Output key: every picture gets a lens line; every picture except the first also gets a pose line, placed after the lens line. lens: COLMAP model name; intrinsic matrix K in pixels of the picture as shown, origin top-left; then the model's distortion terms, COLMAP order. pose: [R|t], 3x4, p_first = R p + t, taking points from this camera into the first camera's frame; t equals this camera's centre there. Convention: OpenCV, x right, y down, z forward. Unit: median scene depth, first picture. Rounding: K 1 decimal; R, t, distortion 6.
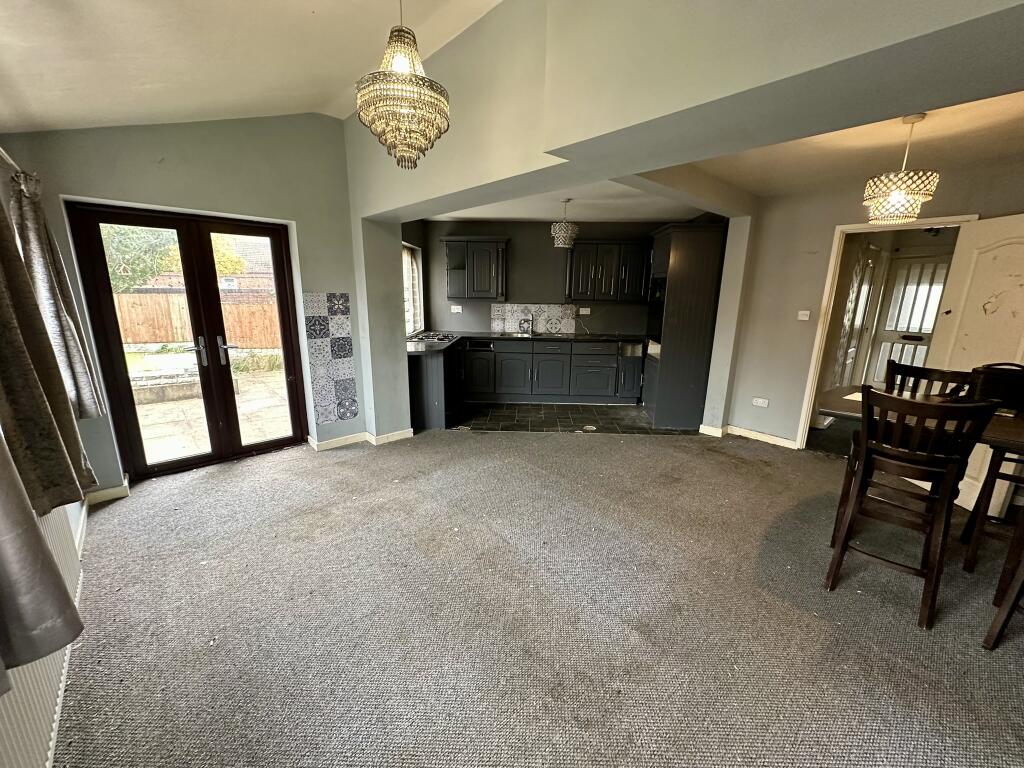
lens RADIAL K [[408.2, 0, 510.7], [0, 408.2, 383.3], [0, 0, 1]] dist [-0.001199, 0.000130]
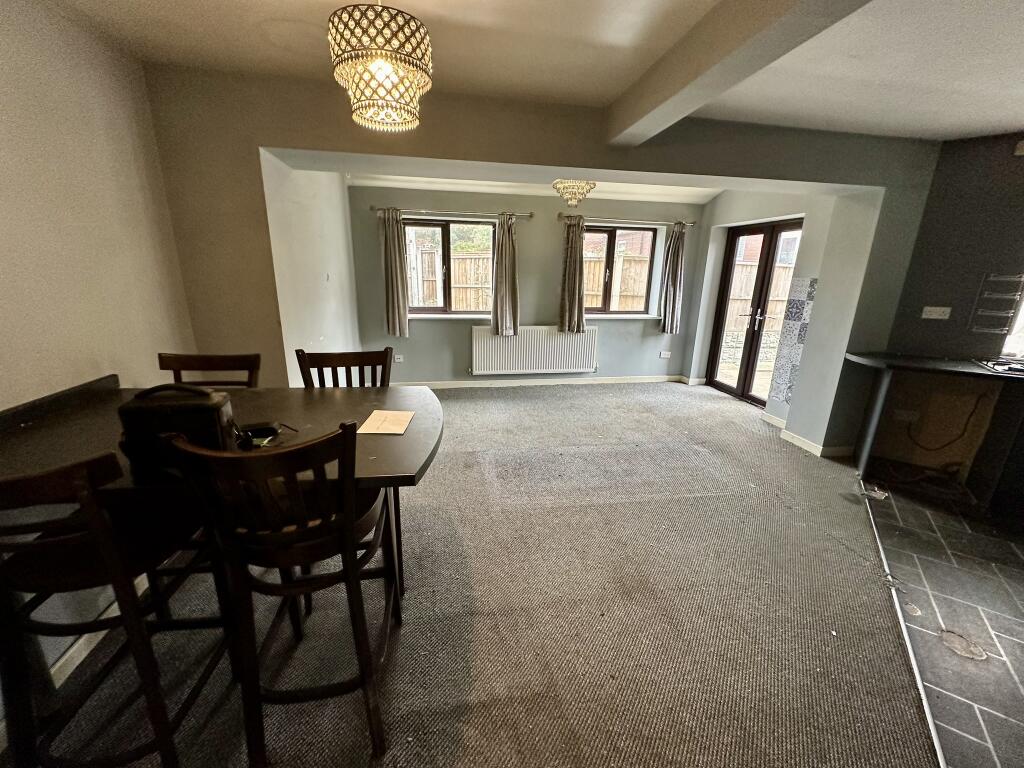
lens RADIAL K [[408.2, 0, 507.6], [0, 408.2, 383.0], [0, 0, 1]] dist [-0.001199, 0.000130]
pose [[-0.538928, 0.204908, -0.817050, 0.561398], [-0.211924, 0.905781, 0.366946, -0.130620], [0.815258, 0.370910, -0.444725, 0.616949]]
